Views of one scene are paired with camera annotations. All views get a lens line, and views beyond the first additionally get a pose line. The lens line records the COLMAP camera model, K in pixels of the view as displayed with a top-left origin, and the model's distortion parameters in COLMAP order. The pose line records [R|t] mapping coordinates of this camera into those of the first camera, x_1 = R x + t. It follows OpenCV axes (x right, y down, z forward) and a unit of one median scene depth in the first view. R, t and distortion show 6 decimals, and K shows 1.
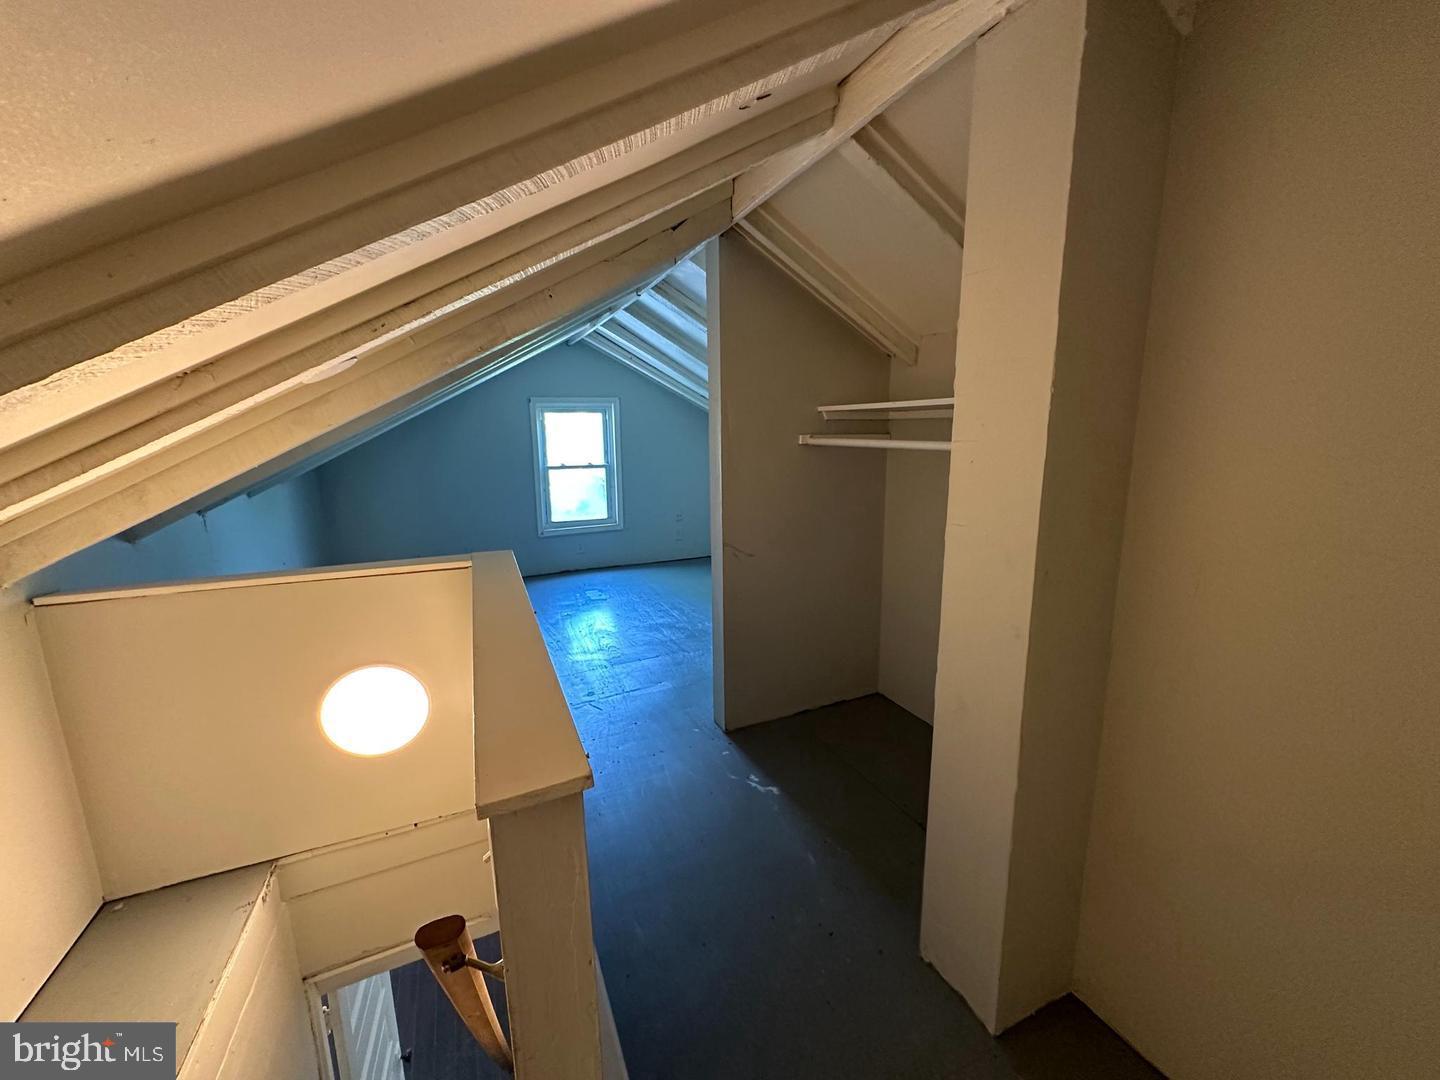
lens RADIAL K [[573.8, 0, 726.5], [0, 573.8, 534.1], [0, 0, 1]] dist [0.003528, -0.000163]
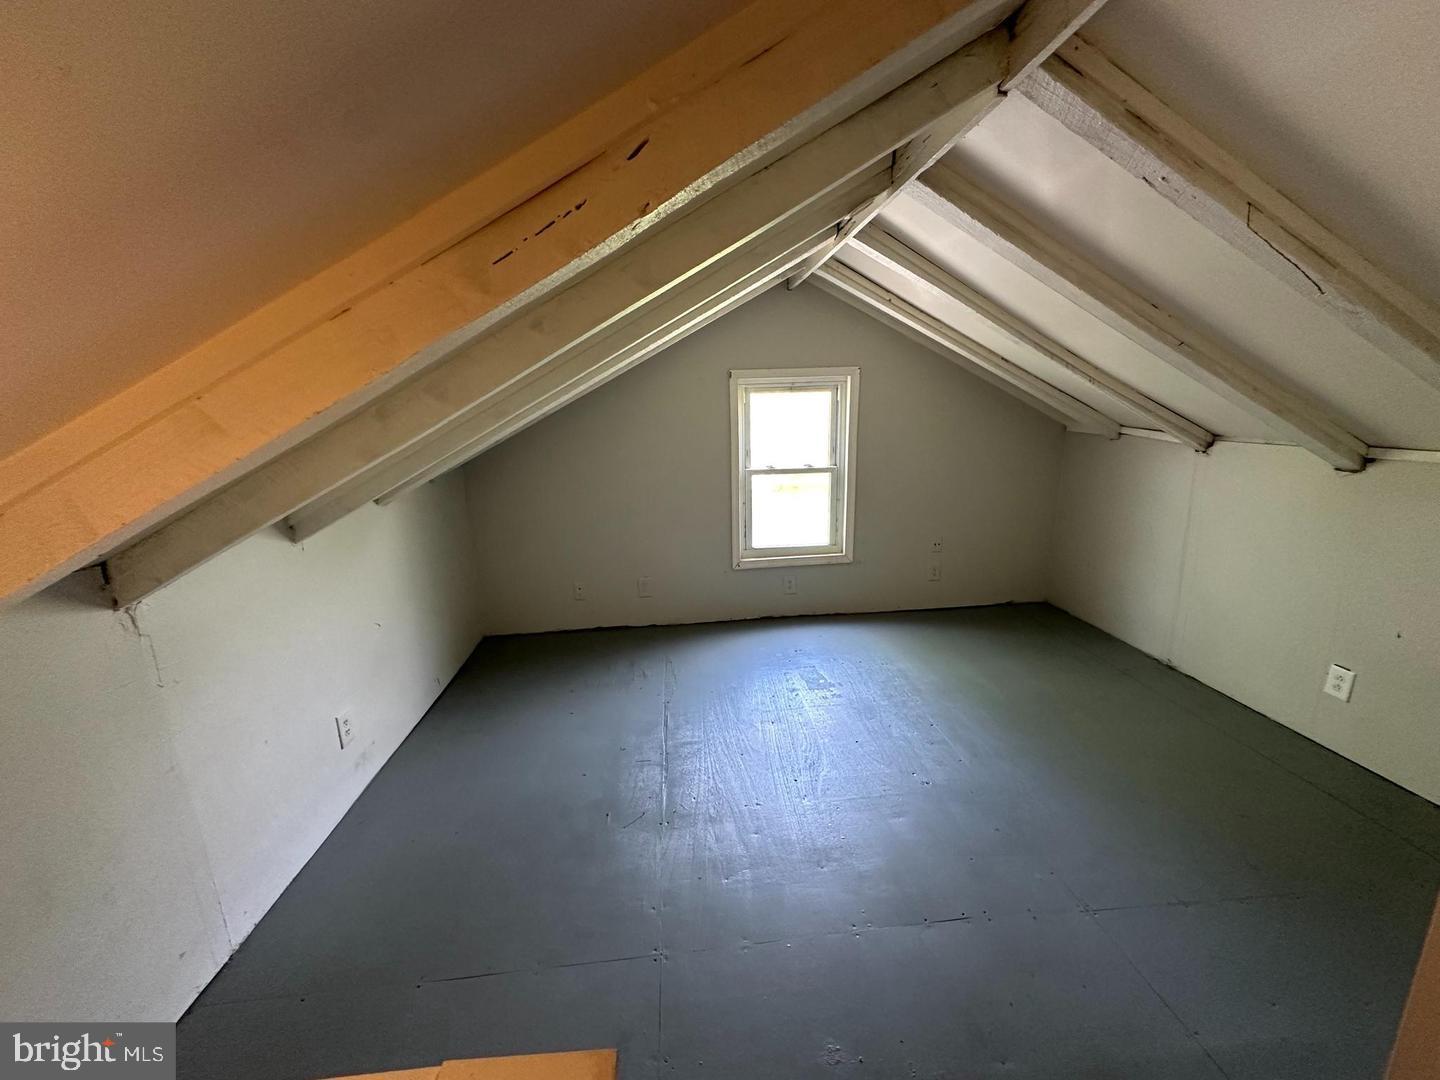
lens RADIAL K [[573.8, 0, 724.0], [0, 573.8, 541.3], [0, 0, 1]] dist [0.003528, -0.000163]
pose [[0.942377, 0.064566, -0.328264, -0.105094], [-0.044632, 0.996693, 0.067910, -0.076201], [0.331563, -0.049346, 0.942142, 0.320960]]
